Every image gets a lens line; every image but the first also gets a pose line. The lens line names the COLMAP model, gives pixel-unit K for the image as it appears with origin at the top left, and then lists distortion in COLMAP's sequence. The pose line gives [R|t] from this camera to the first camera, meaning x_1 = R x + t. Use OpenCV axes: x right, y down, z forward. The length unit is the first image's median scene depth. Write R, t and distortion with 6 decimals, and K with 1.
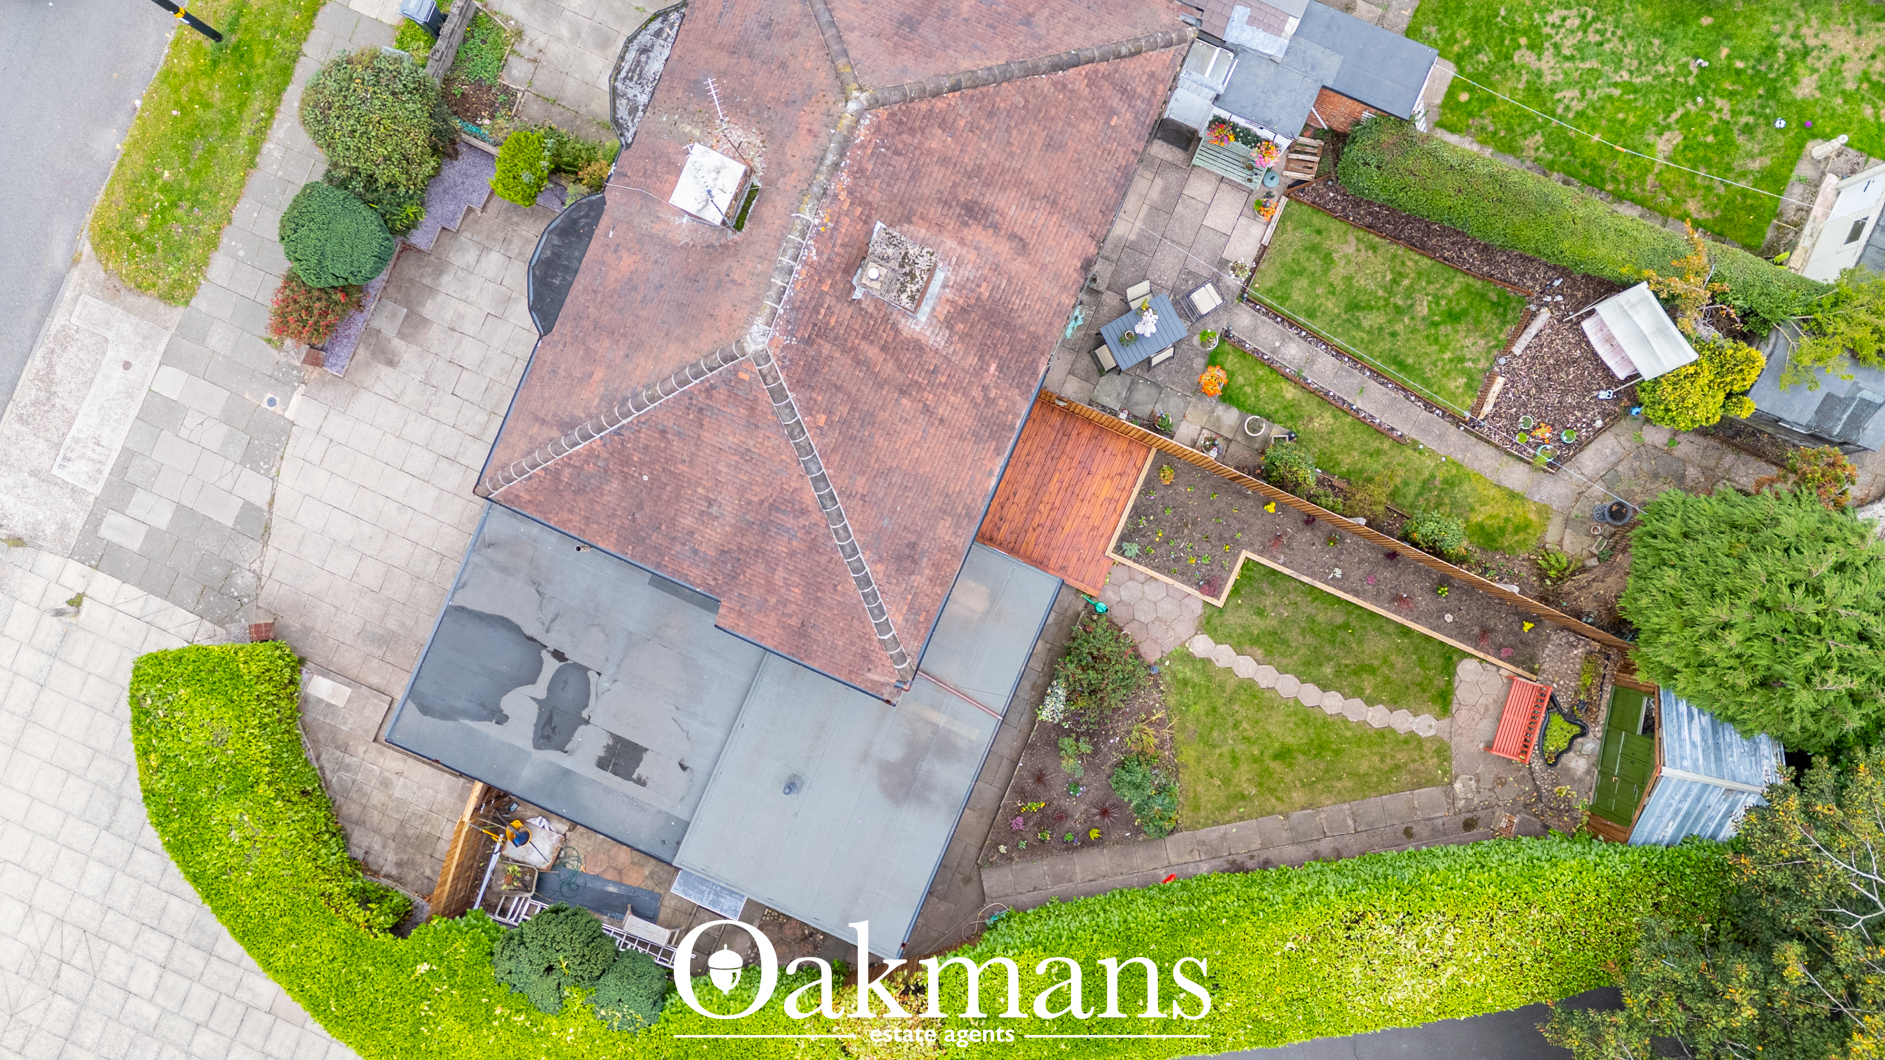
lens RADIAL K [[1368.2, 0, 942.5], [0, 1368.2, 530.0], [0, 0, 1]] dist [0.066783, -0.053929]
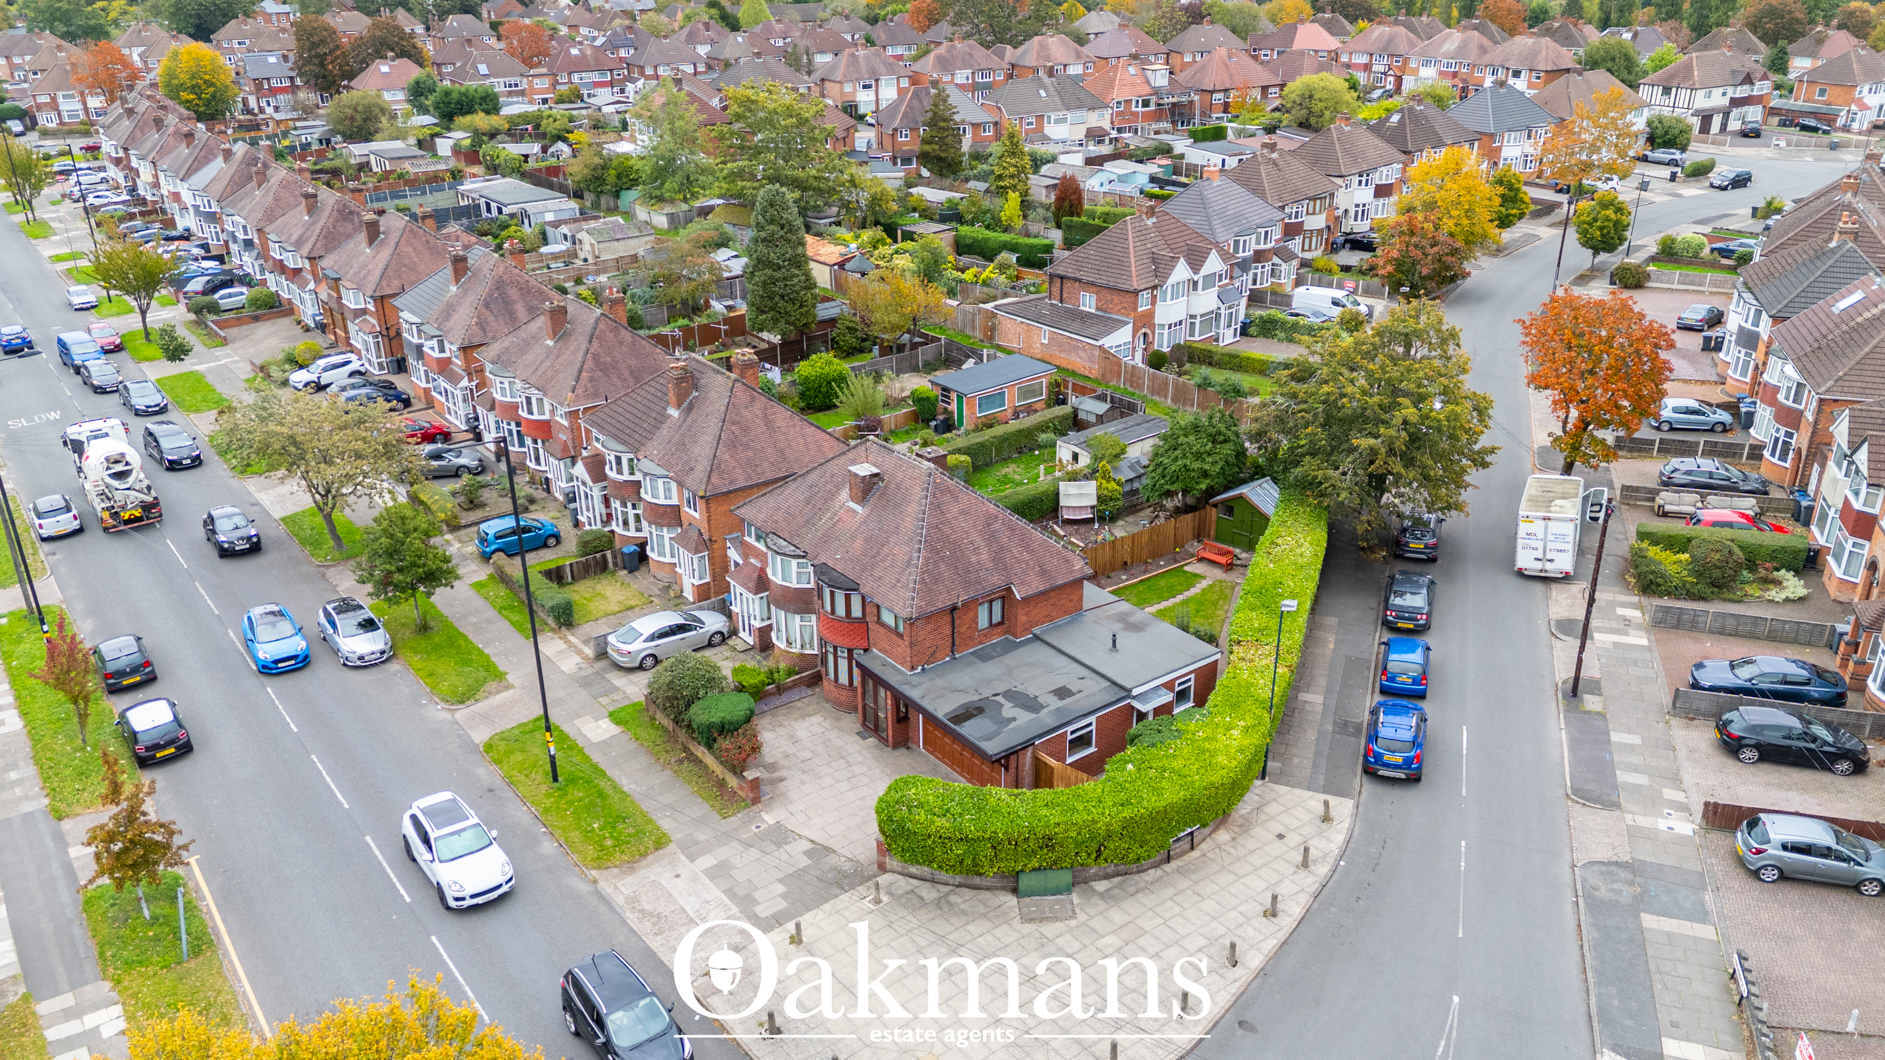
lens RADIAL K [[1373.0, 0, 942.5], [0, 1373.0, 530.0], [0, 0, 1]] dist [0.093303, -0.002223]
pose [[0.486888, -0.338715, 0.805116, -1.522509], [0.873452, 0.193730, -0.446711, 0.714090], [-0.004668, 0.920728, 0.390176, 0.101346]]
